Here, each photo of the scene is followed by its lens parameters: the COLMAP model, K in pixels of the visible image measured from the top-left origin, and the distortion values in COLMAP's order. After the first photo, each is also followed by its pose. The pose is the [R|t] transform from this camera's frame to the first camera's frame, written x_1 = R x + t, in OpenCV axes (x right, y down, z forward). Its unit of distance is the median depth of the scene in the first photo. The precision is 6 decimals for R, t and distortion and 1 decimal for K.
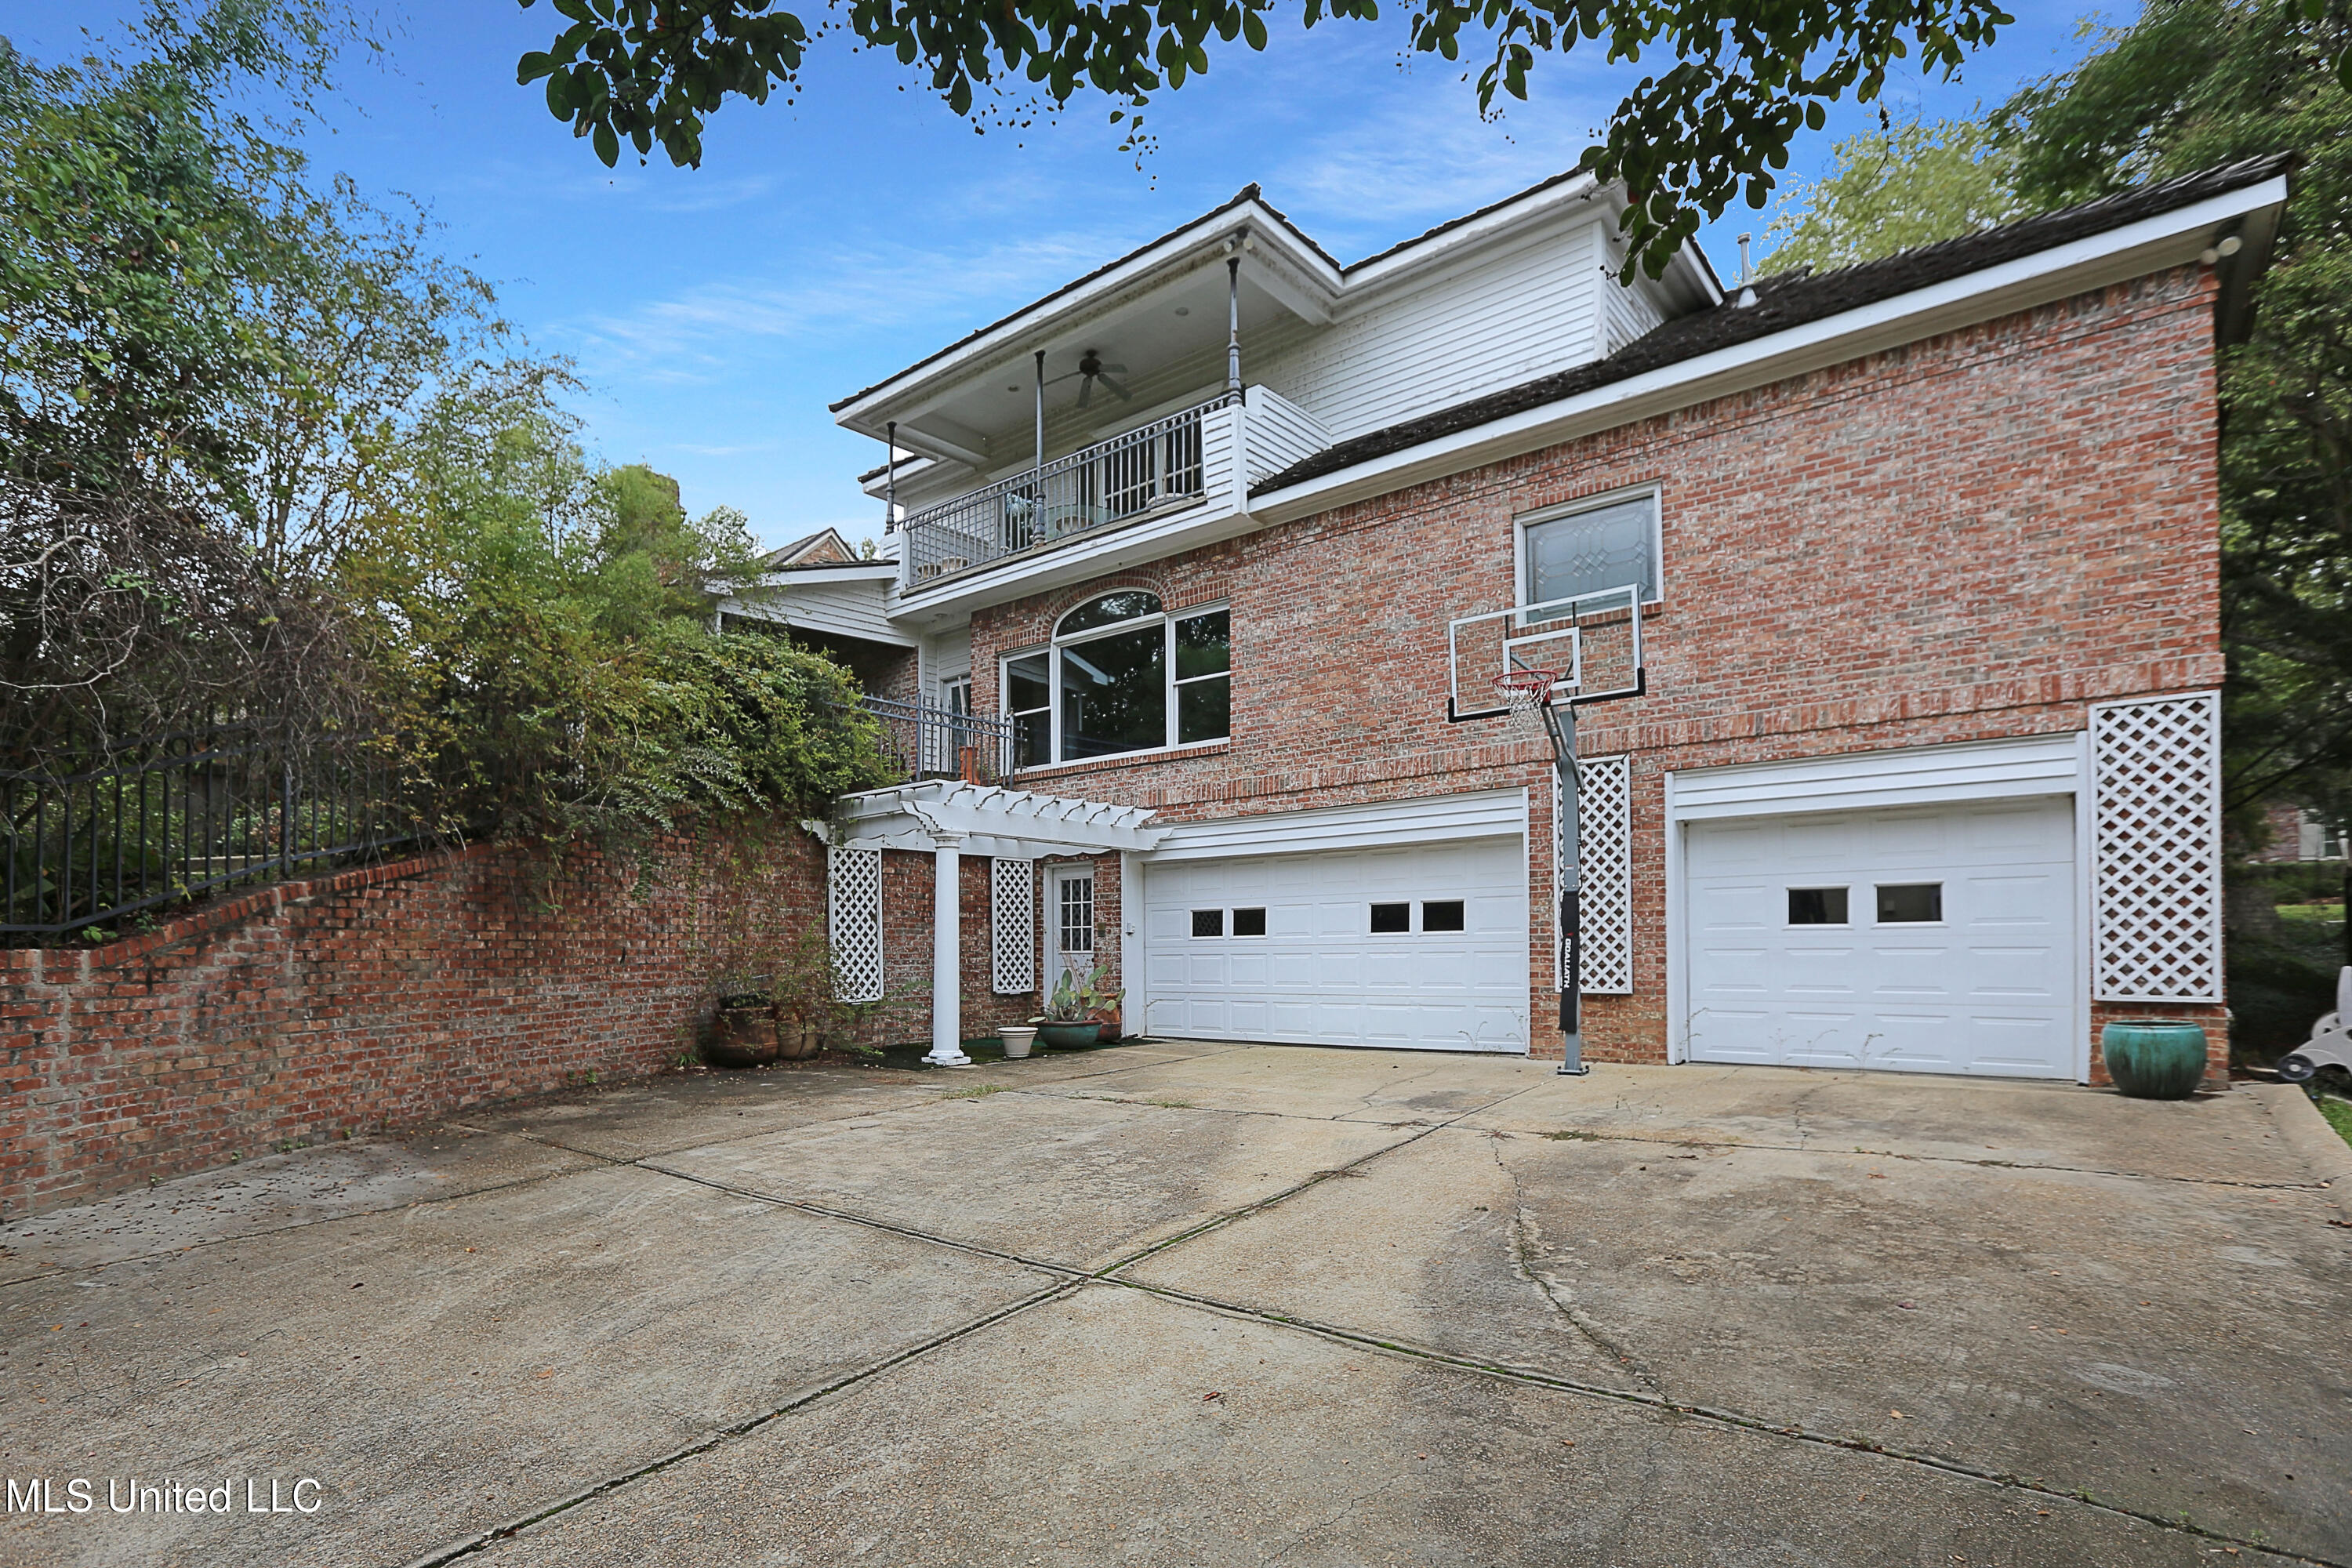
lens RADIAL K [[1123.6, 0, 1172.9], [0, 1123.6, 891.1], [0, 0, 1]] dist [-0.026400, 0.014264]
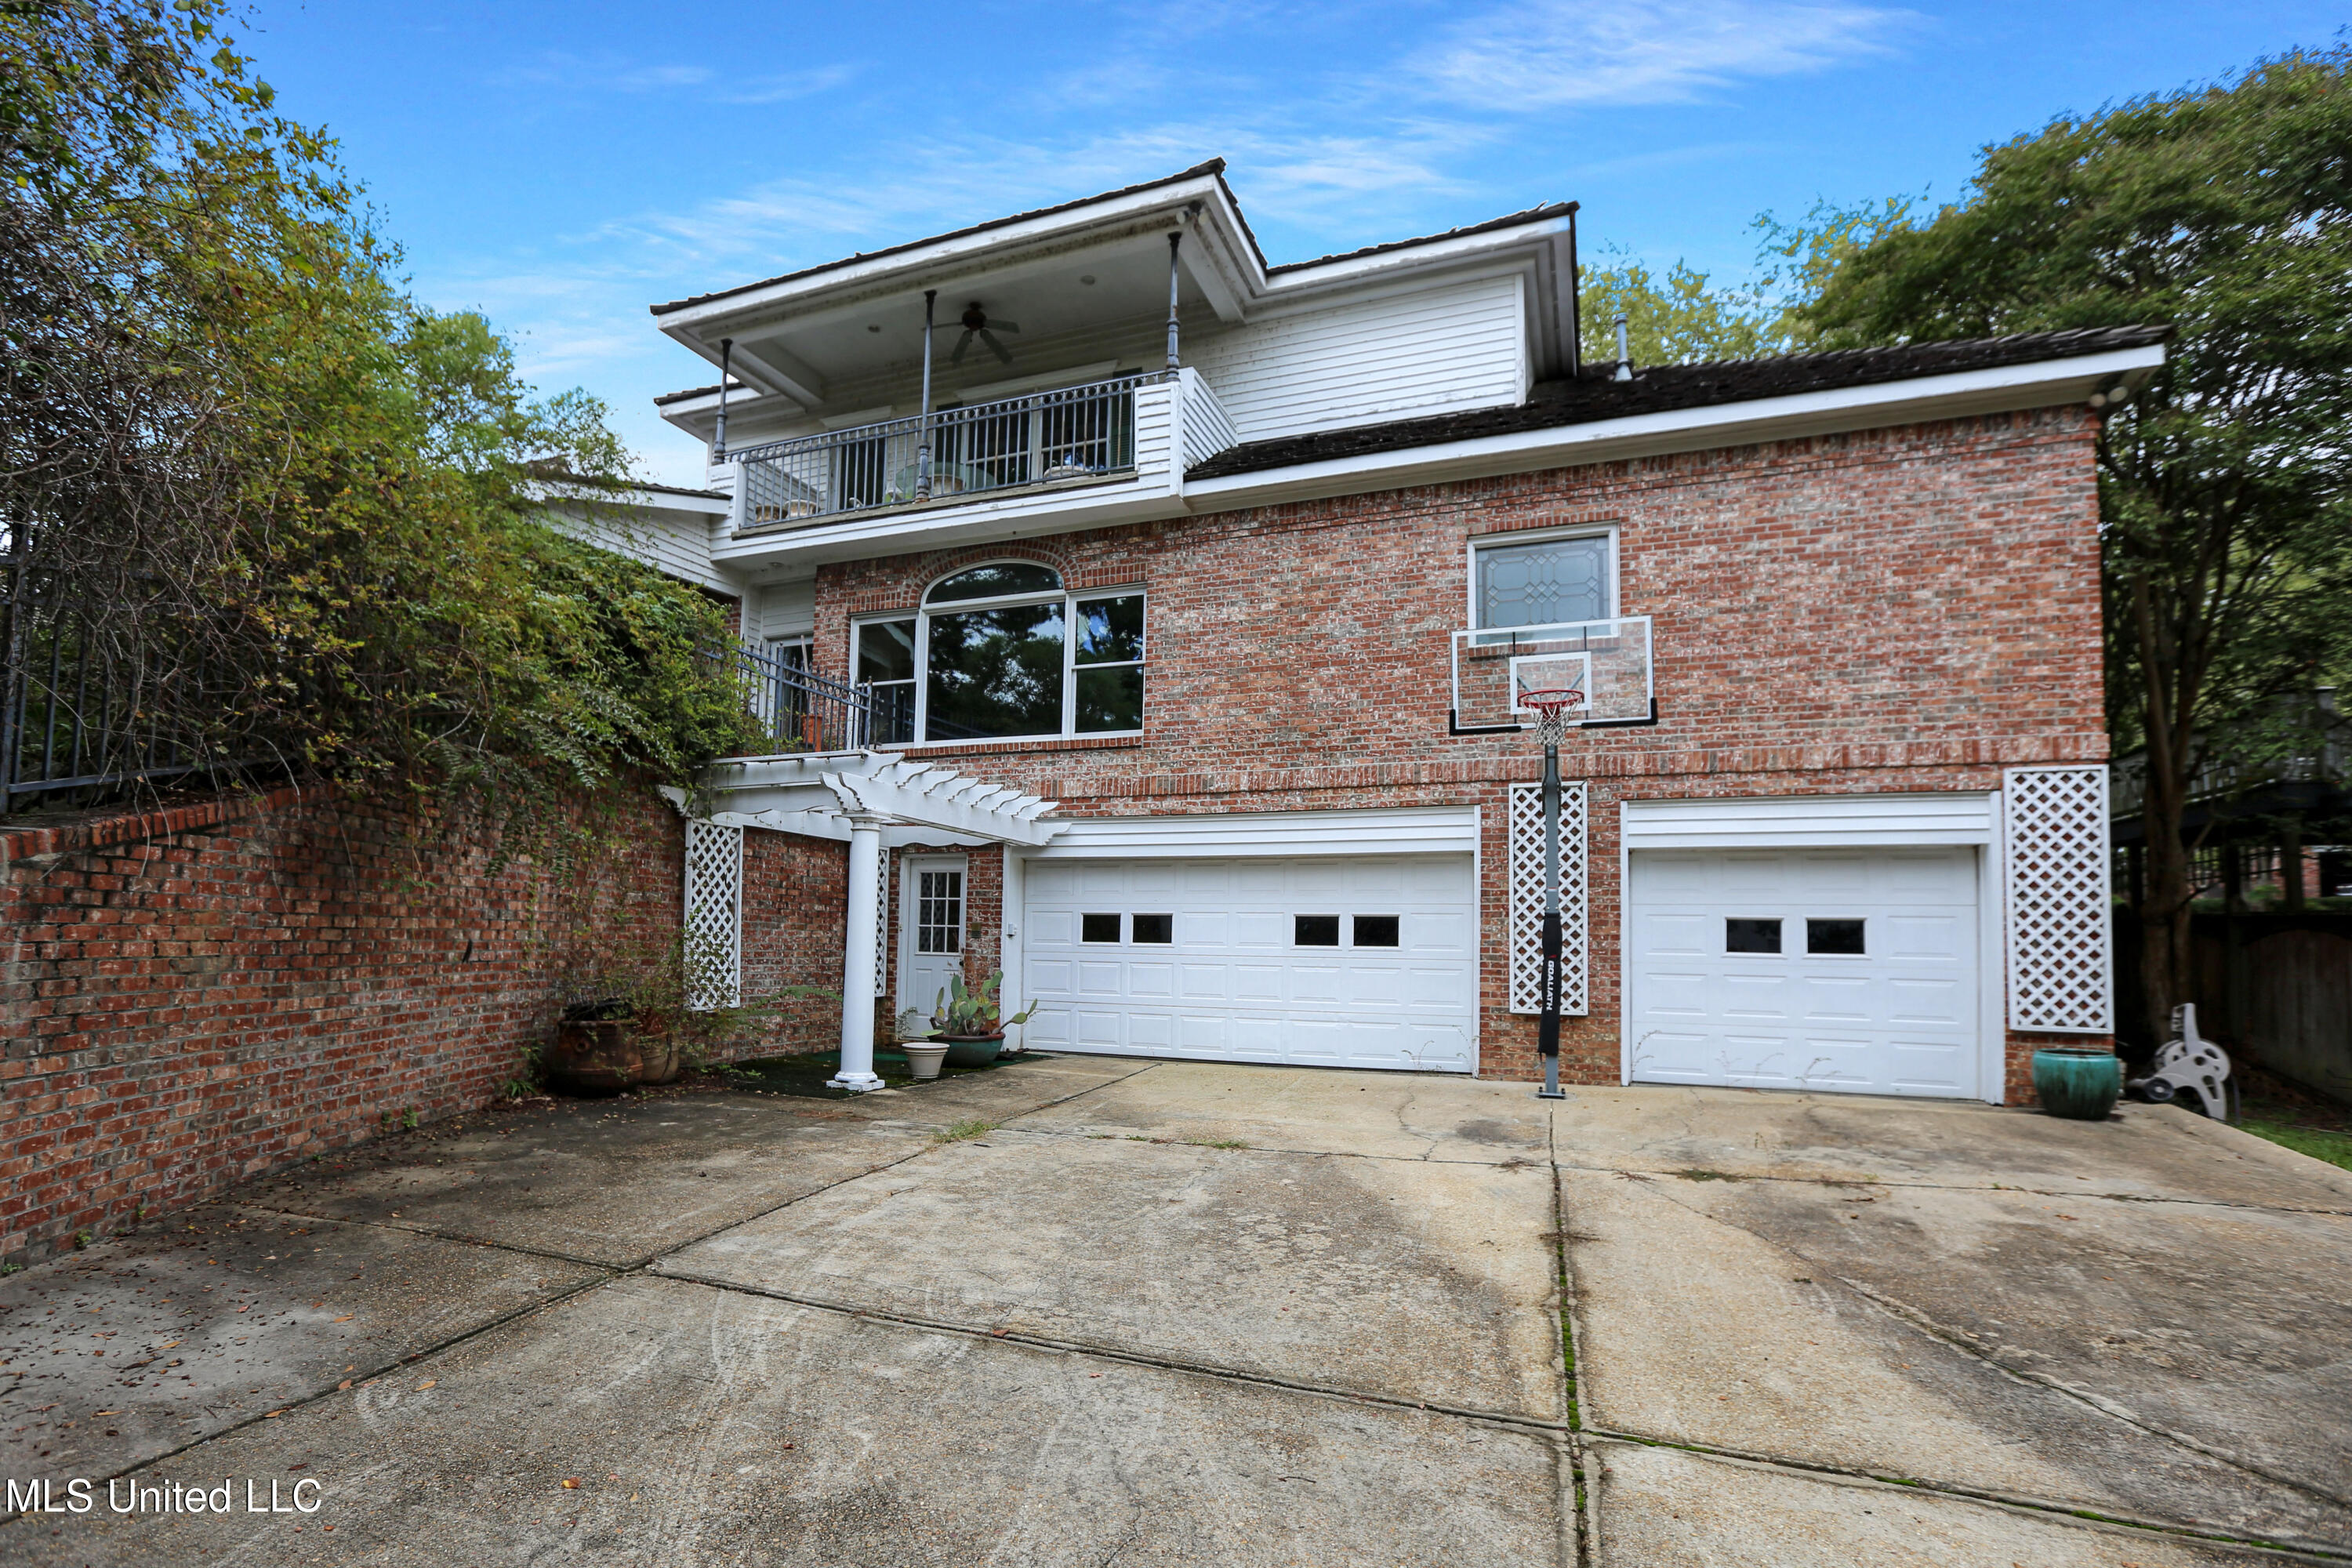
lens RADIAL K [[1084.0, 0, 1178.6], [0, 1084.0, 857.9], [0, 0, 1]] dist [-0.038897, 0.019571]
pose [[0.952384, 0.053414, 0.300186, -0.251414], [-0.044585, 0.998350, -0.036188, 0.000734], [-0.301623, 0.021081, 0.953194, 0.178925]]
